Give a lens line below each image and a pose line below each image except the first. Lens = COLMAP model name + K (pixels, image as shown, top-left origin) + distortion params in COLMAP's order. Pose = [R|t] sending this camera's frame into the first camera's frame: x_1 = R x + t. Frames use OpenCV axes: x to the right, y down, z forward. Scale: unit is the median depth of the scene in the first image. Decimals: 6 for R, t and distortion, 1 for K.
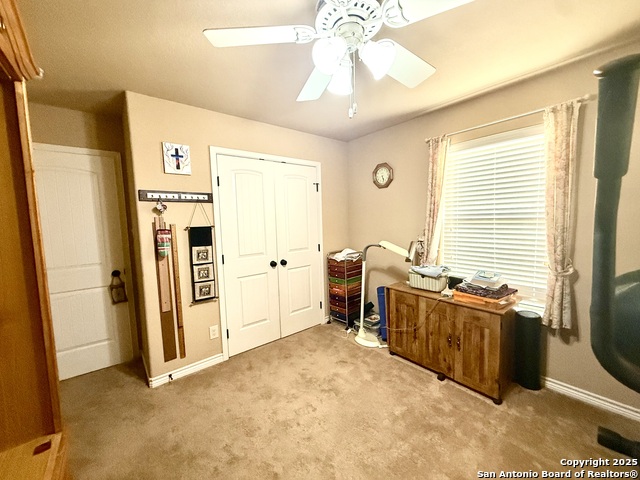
lens RADIAL K [[254.7, 0, 319.6], [0, 254.7, 237.3], [0, 0, 1]] dist [-0.000516, 0.000667]
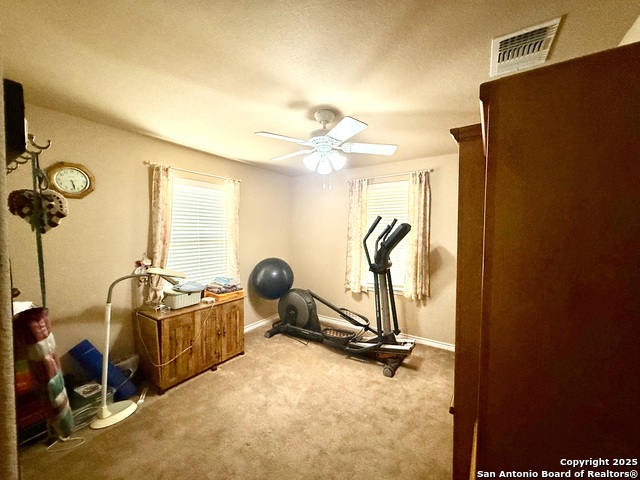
lens RADIAL K [[254.7, 0, 319.6], [0, 254.7, 242.8], [0, 0, 1]] dist [-0.000516, 0.000667]
pose [[-0.297795, -0.015462, 0.954505, -0.822394], [0.078025, 0.996129, 0.040480, -0.068670], [-0.951436, 0.086530, -0.295436, 0.792812]]
